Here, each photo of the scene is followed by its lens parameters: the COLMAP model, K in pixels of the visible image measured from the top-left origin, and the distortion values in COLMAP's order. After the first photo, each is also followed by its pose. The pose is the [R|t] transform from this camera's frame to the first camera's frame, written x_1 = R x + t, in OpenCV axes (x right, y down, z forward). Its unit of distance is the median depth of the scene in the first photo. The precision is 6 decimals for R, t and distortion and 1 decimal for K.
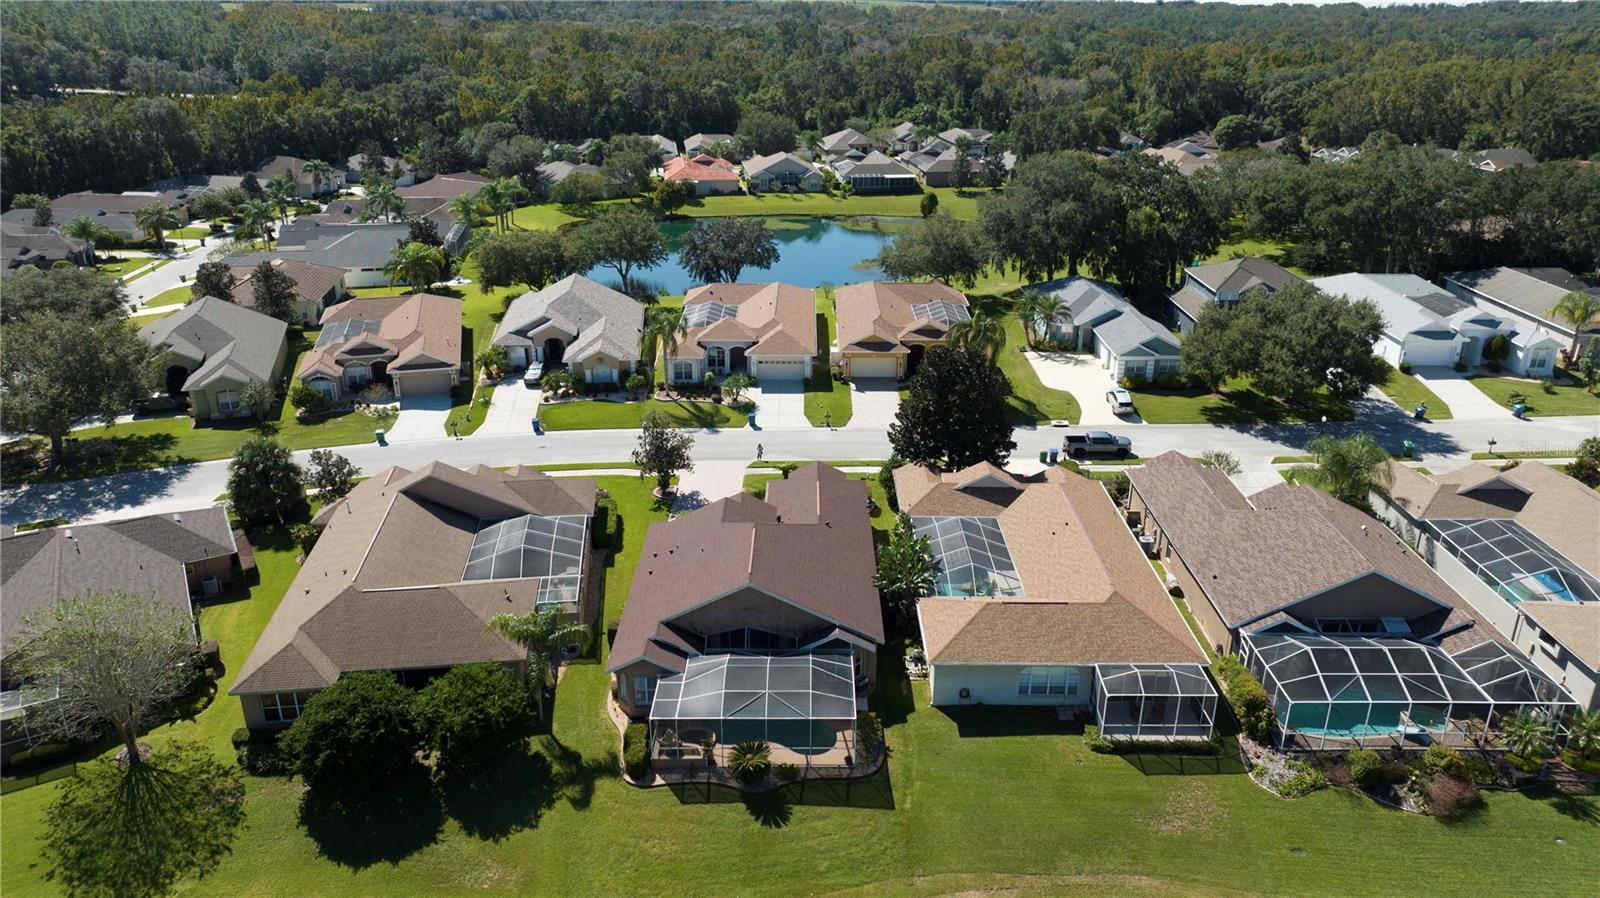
lens RADIAL K [[1133.1, 0, 793.9], [0, 1133.1, 443.7], [0, 0, 1]] dist [-0.036505, 0.041265]
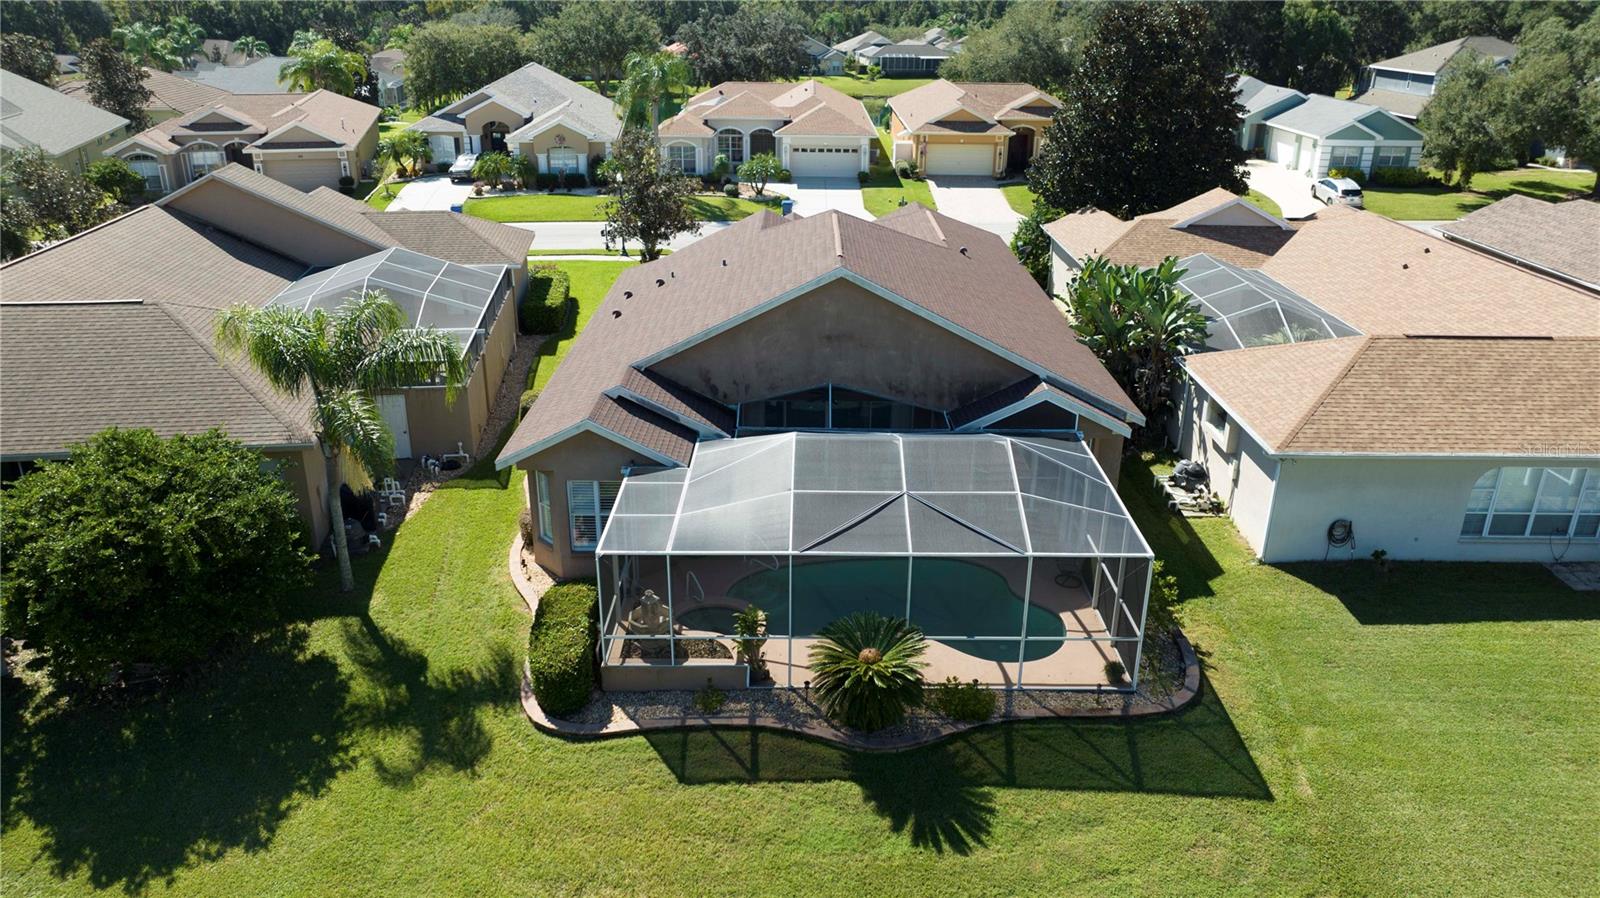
lens RADIAL K [[1133.1, 0, 798.8], [0, 1133.1, 437.5], [0, 0, 1]] dist [-0.036505, 0.041265]
pose [[0.999906, 0.008818, 0.010468, -0.059490], [-0.008791, 0.999958, -0.002630, 0.186775], [-0.010491, 0.002538, 0.999942, 0.570173]]
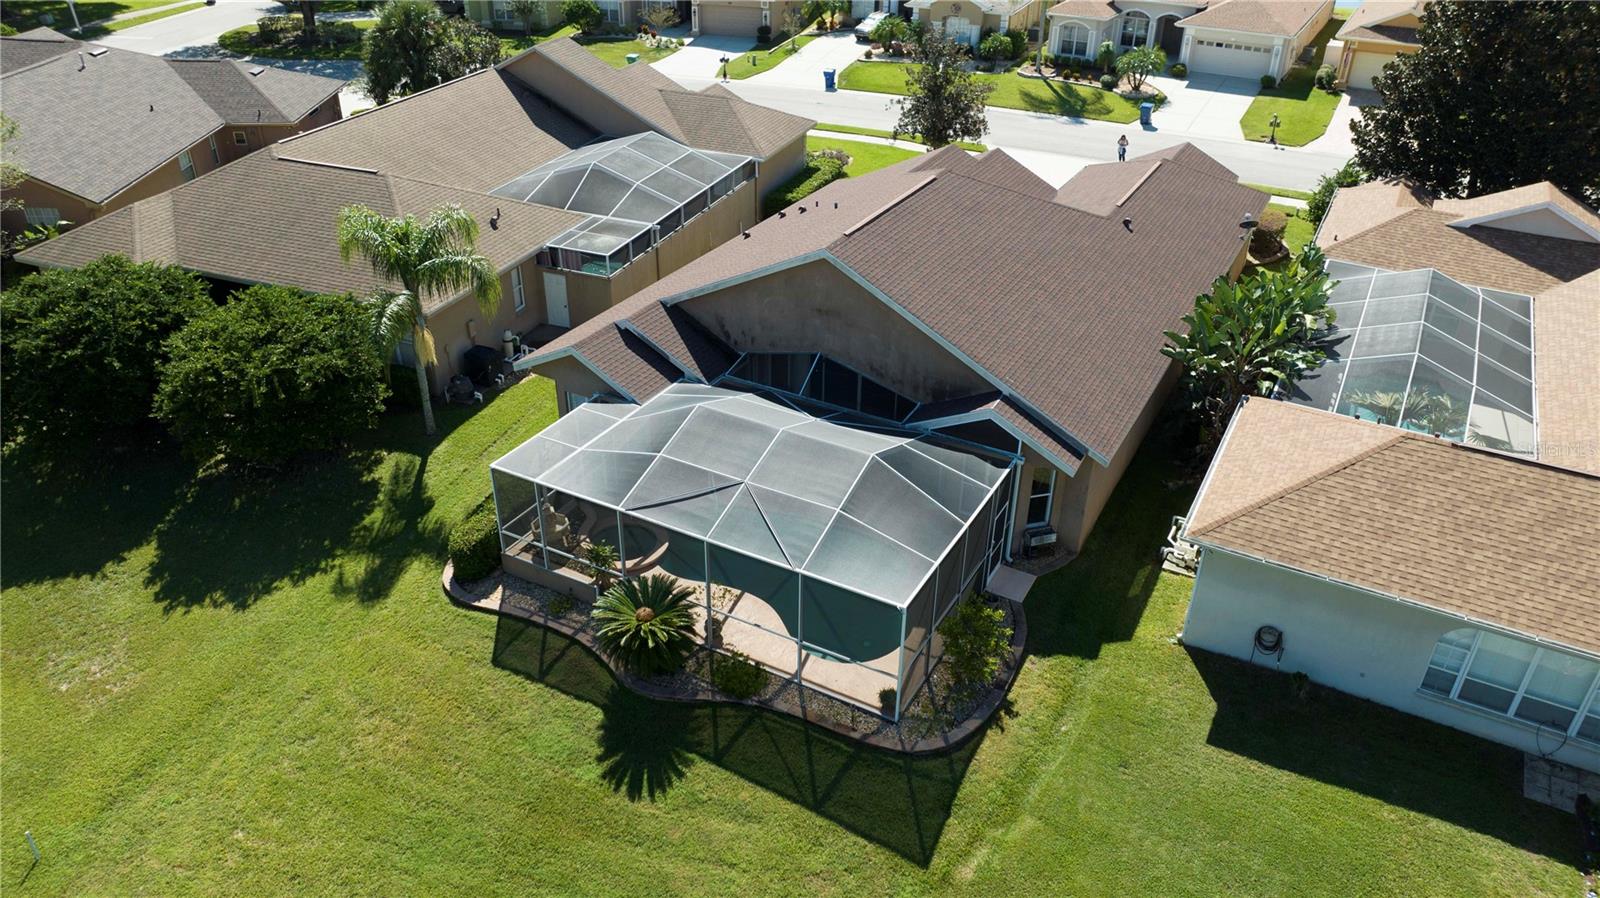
lens RADIAL K [[1133.1, 0, 796.3], [0, 1133.1, 434.9], [0, 0, 1]] dist [-0.036505, 0.041265]
pose [[0.878403, 0.252143, -0.405995, 0.147352], [-0.189080, 0.963539, 0.189316, 0.110447], [0.438927, -0.089531, 0.894051, 0.587500]]
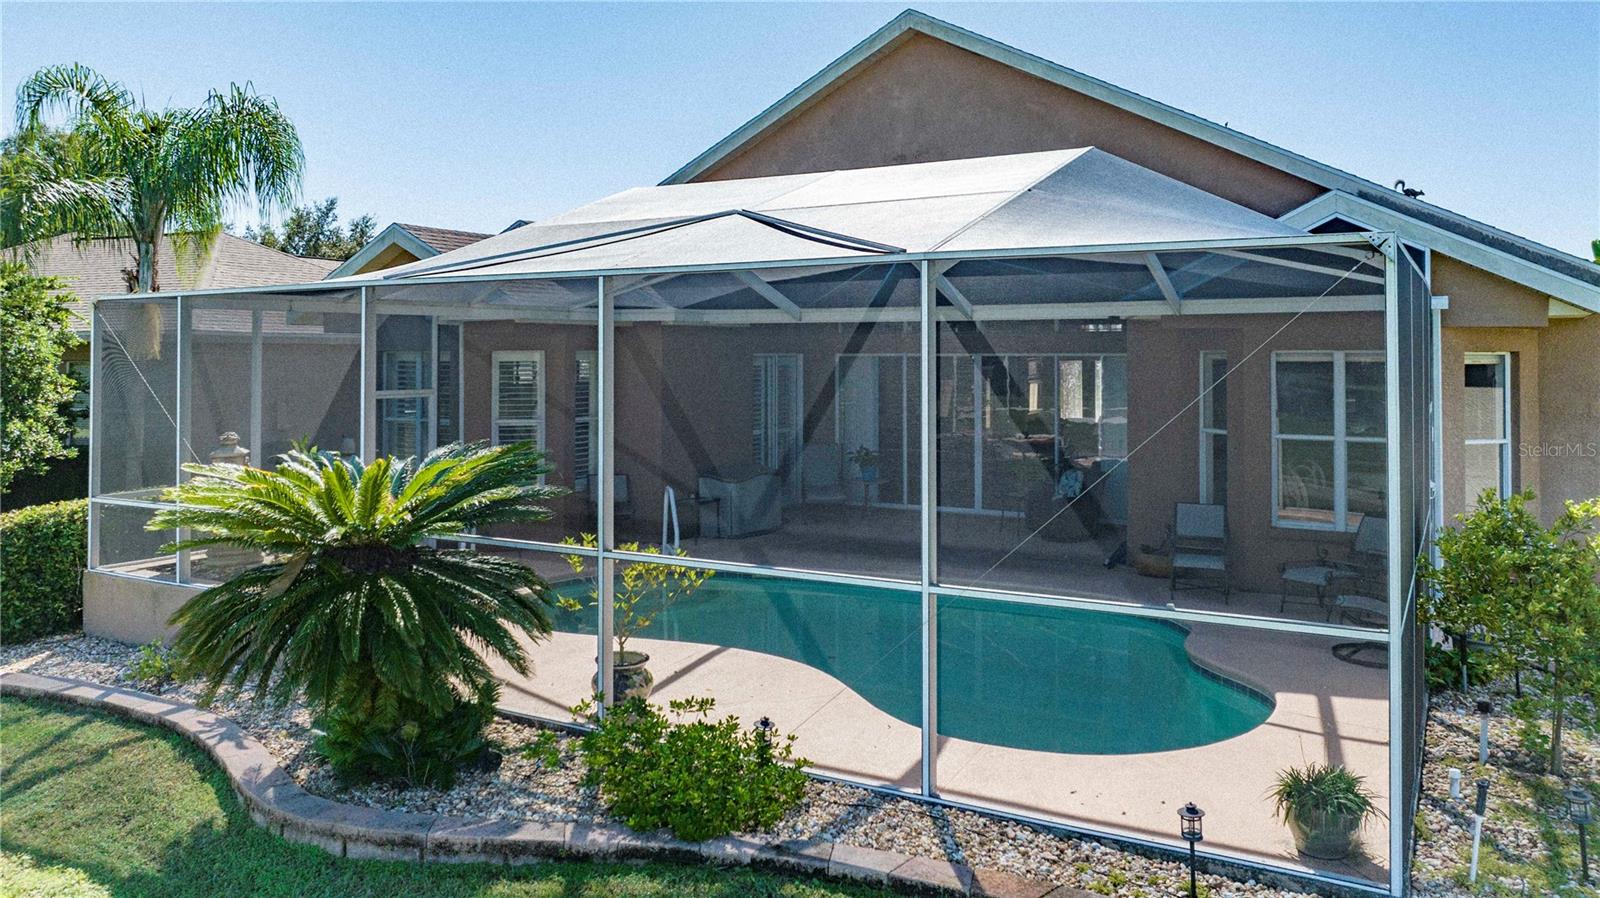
lens RADIAL K [[1133.1, 0, 788.5], [0, 1133.1, 433.6], [0, 0, 1]] dist [-0.036505, 0.041265]
pose [[0.867905, 0.031460, -0.495734, 0.050108], [-0.185669, 0.946201, -0.265011, 0.262132], [0.460726, 0.322047, 0.827053, 0.827919]]
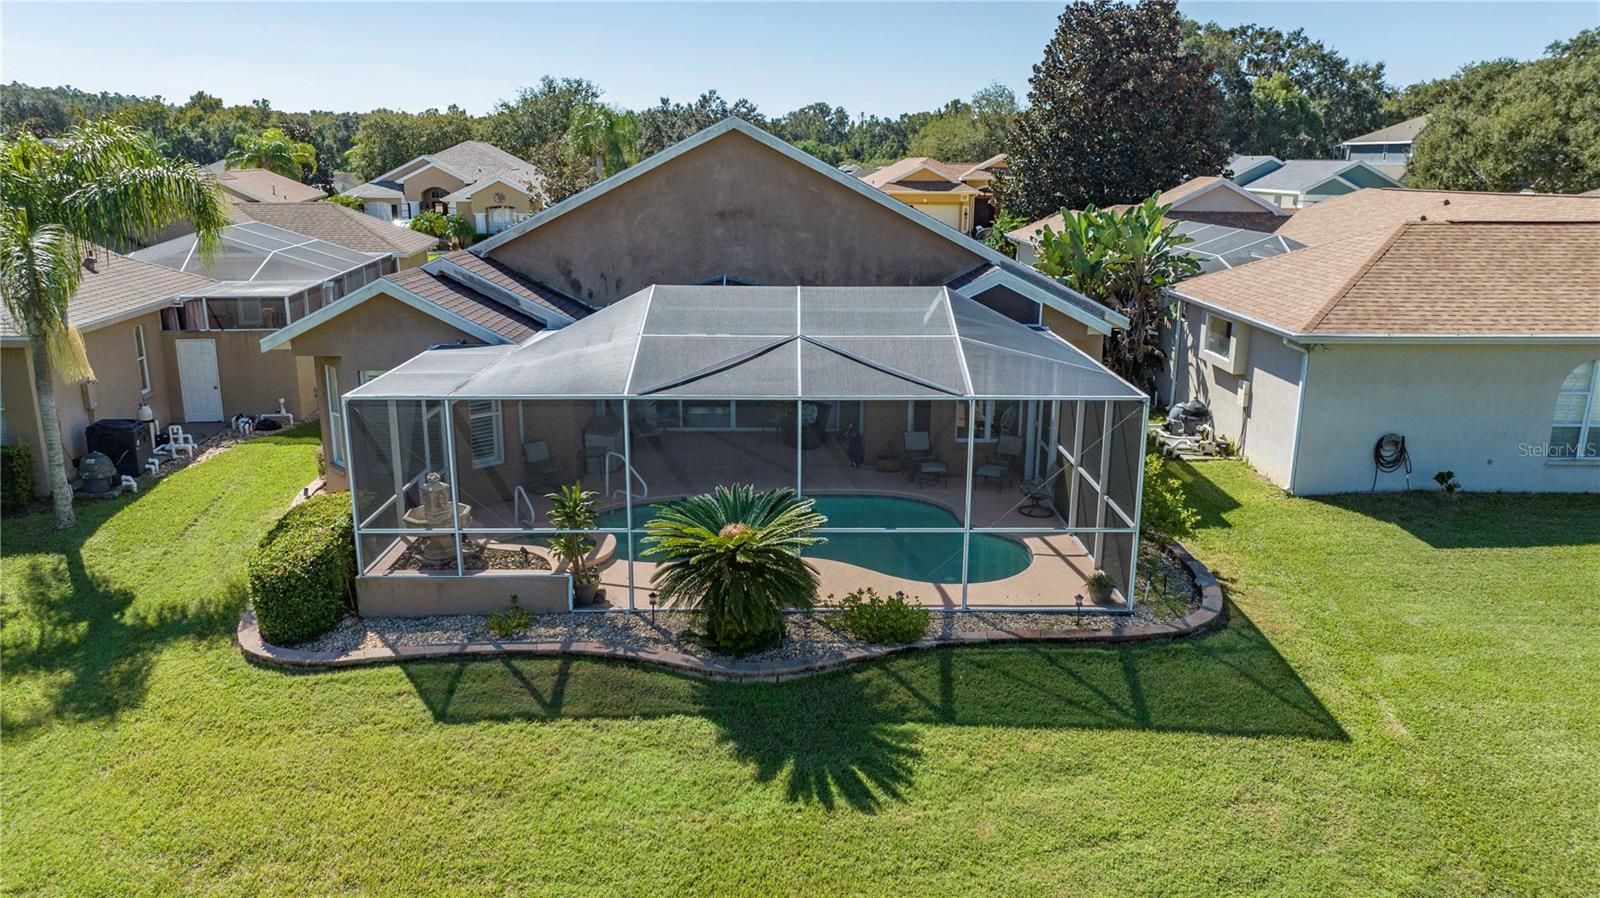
lens RADIAL K [[1133.1, 0, 799.4], [0, 1133.1, 435.0], [0, 0, 1]] dist [-0.036505, 0.041265]
pose [[0.999722, 0.004994, 0.023044, -0.027638], [-0.001763, 0.990408, -0.138166, 0.260238], [-0.023513, 0.138087, 0.990141, 0.676628]]
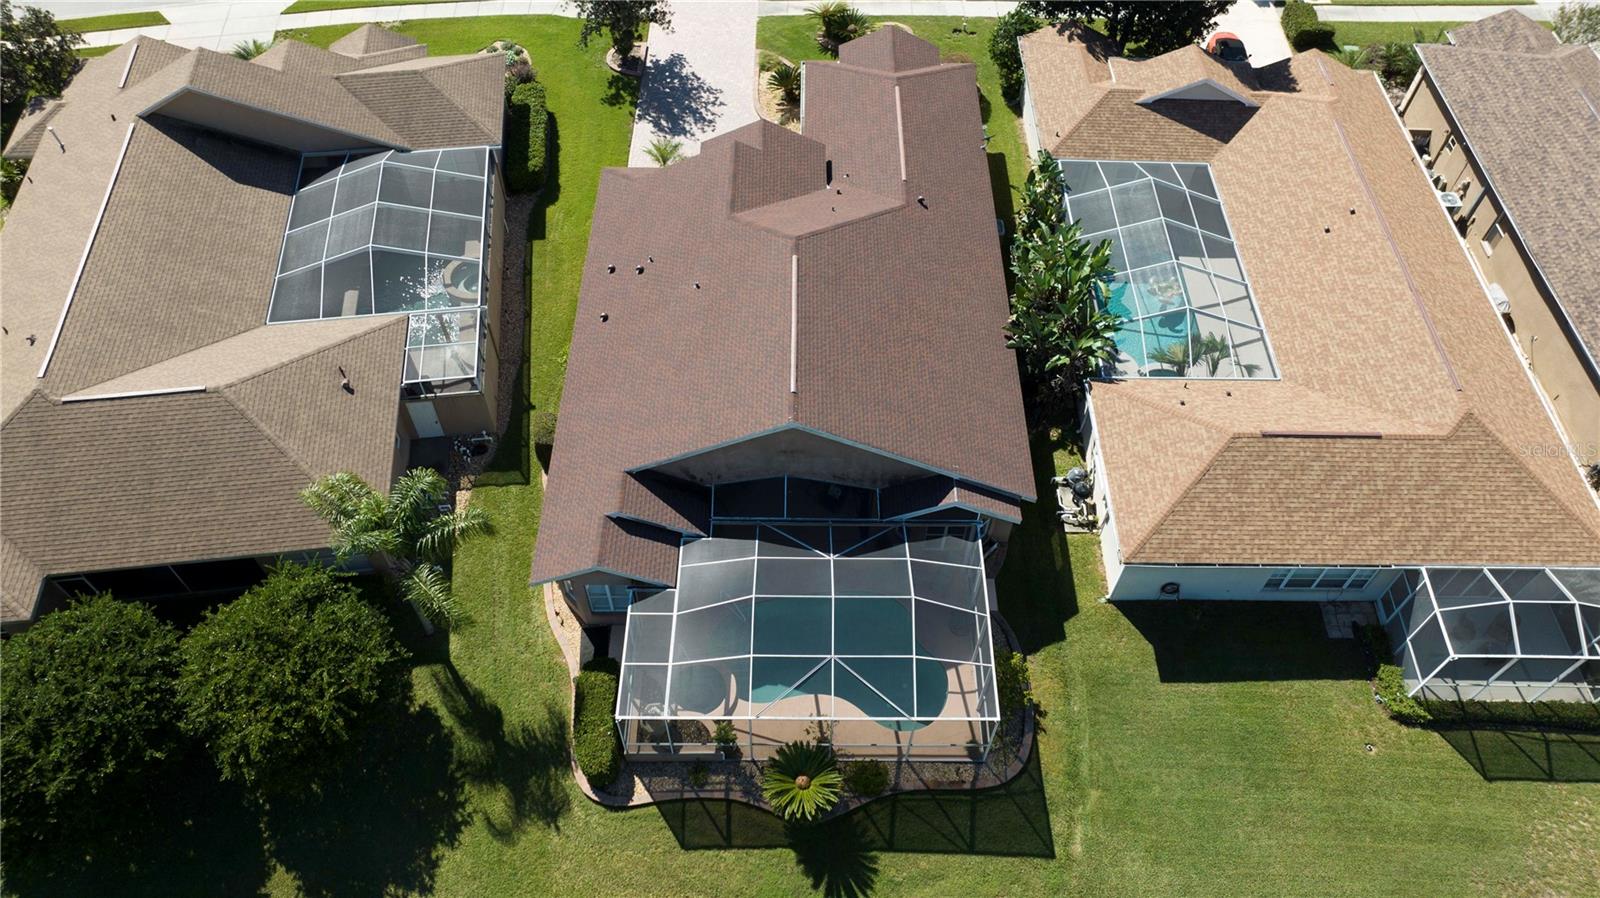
lens RADIAL K [[1133.1, 0, 796.4], [0, 1133.1, 442.1], [0, 0, 1]] dist [-0.036505, 0.041265]
pose [[0.999878, 0.004534, 0.014926, -0.045840], [-0.011636, 0.854080, 0.520011, -0.135527], [-0.010391, -0.520122, 0.854029, 0.551652]]
